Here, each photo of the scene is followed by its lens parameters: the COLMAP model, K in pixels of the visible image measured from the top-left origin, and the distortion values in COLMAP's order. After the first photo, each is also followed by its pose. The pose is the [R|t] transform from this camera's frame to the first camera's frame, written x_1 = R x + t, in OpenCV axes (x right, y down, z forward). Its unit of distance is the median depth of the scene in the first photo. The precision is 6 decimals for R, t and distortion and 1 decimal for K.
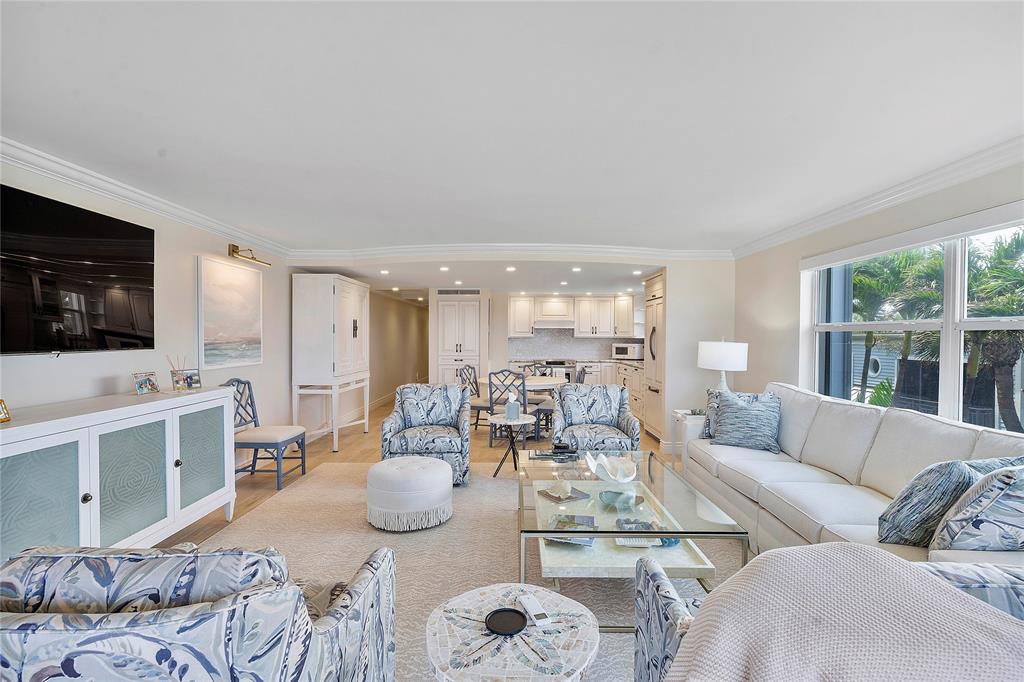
lens RADIAL K [[472.1, 0, 512.0], [0, 472.1, 341.0], [0, 0, 1]] dist [-0.012578, 0.000163]
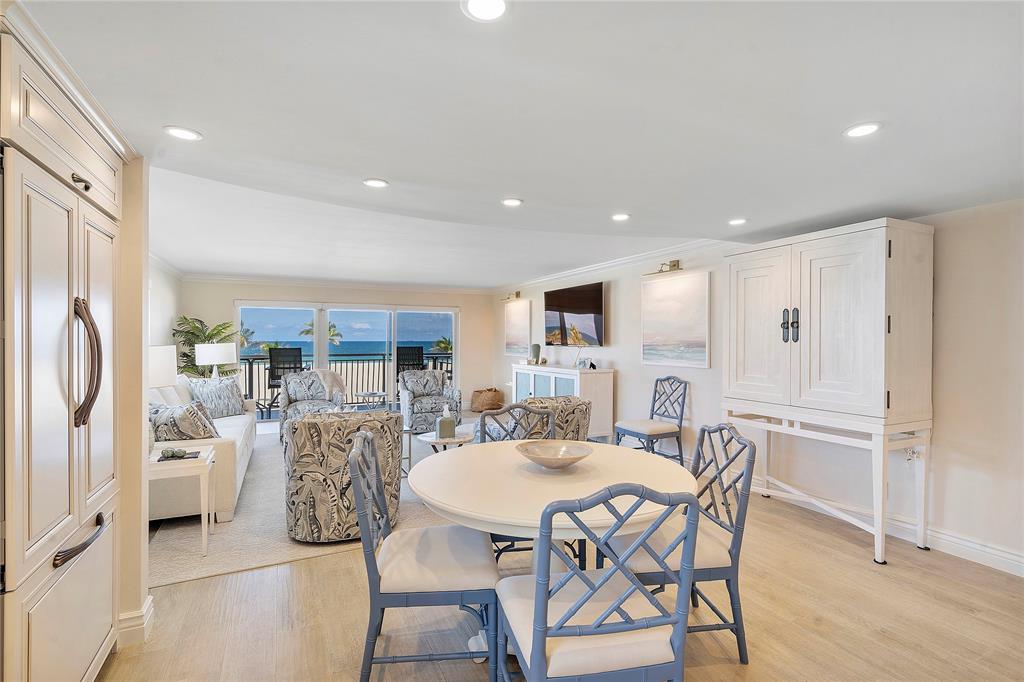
lens RADIAL K [[472.1, 0, 512.0], [0, 472.1, 341.0], [0, 0, 1]] dist [-0.012578, 0.000163]
pose [[-0.894915, -0.001081, -0.446236, 0.372511], [-0.005675, 0.999944, 0.008958, -0.019929], [0.446201, 0.010549, -0.894870, 2.462560]]
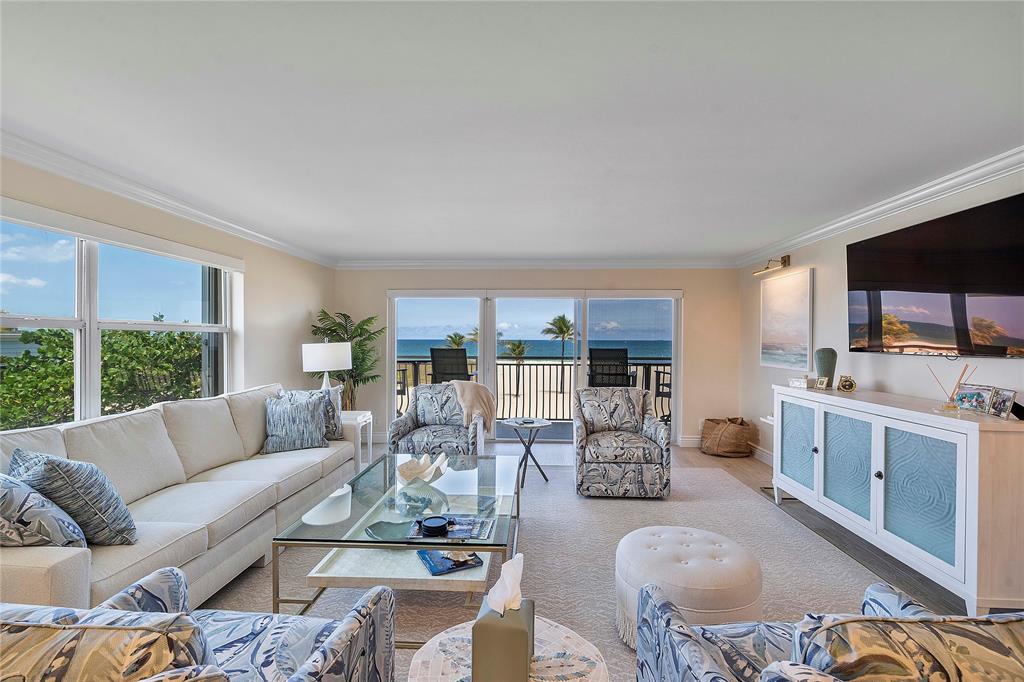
lens RADIAL K [[472.1, 0, 512.0], [0, 472.1, 341.0], [0, 0, 1]] dist [-0.012578, 0.000163]
pose [[-0.998794, -0.005602, 0.048776, -0.016484], [-0.004953, 0.999898, 0.013427, -0.015453], [-0.048846, 0.013169, -0.998720, 1.695730]]
